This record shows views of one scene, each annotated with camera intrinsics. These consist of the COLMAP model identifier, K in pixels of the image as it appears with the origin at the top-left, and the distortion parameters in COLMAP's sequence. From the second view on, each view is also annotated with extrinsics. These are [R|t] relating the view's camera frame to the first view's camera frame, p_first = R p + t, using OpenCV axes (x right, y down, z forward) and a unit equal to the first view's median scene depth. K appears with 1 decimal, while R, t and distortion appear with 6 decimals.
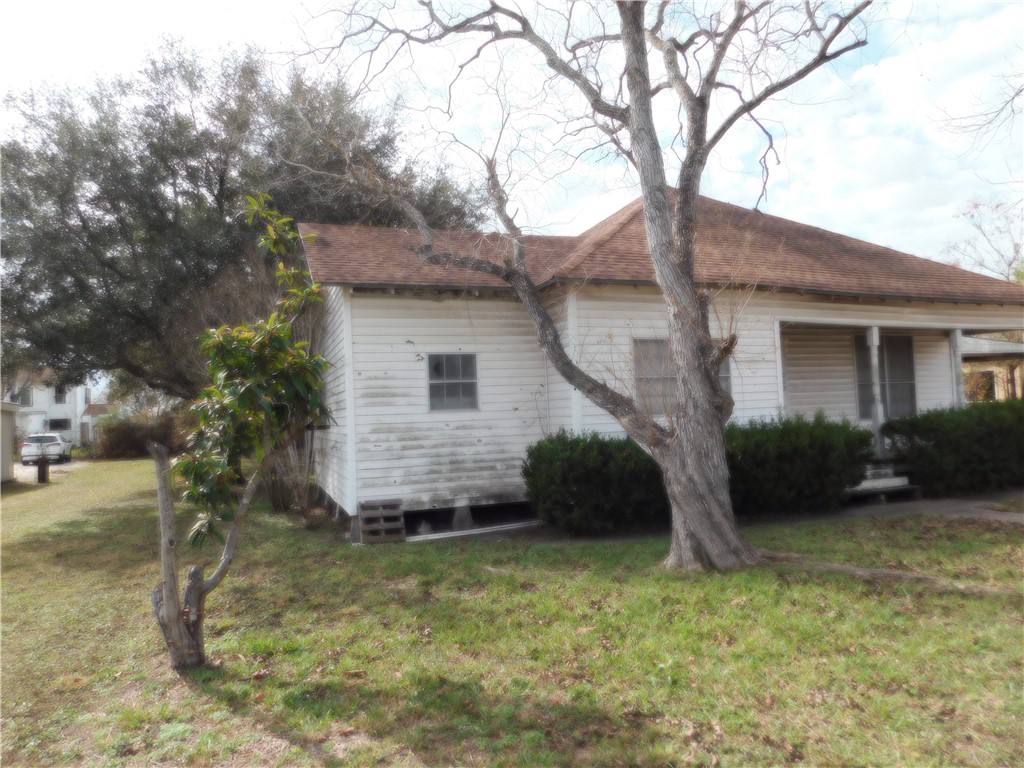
lens RADIAL K [[689.5, 0, 512.0], [0, 689.5, 384.0], [0, 0, 1]] dist [-0.059063, 0.059147]
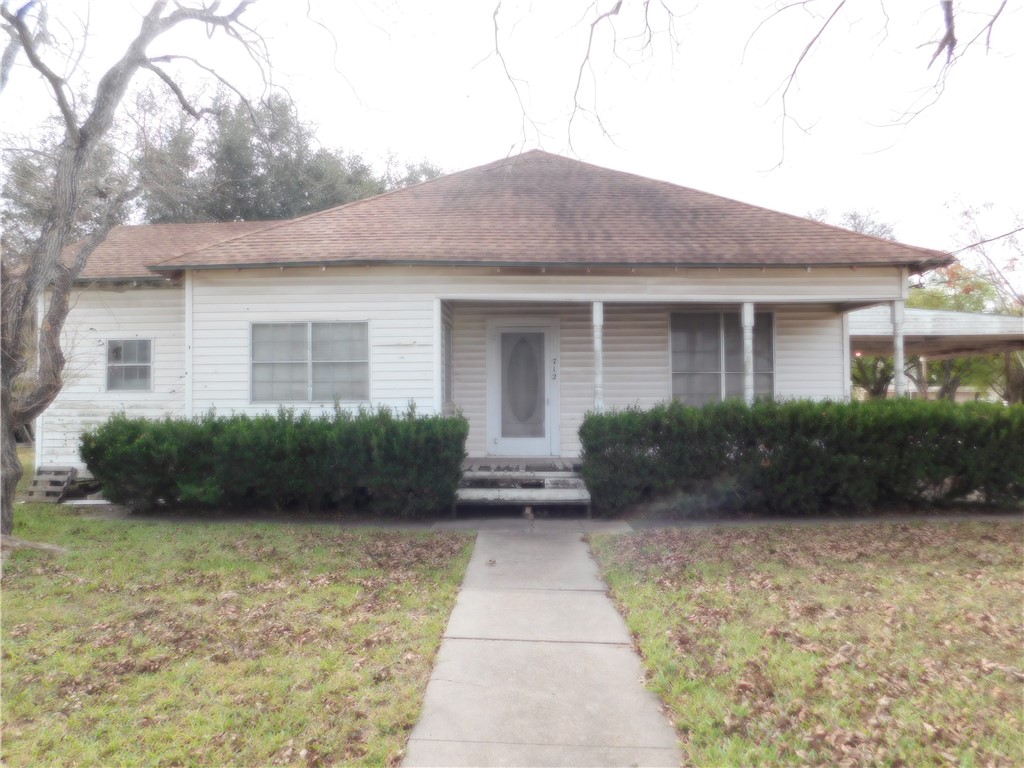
lens RADIAL K [[689.5, 0, 512.0], [0, 689.5, 384.0], [0, 0, 1]] dist [-0.059063, 0.059147]
pose [[0.915251, 0.020681, -0.402353, 0.898913], [-0.012214, 0.999647, 0.023600, -0.006022], [0.402699, -0.016685, 0.915180, 0.244104]]
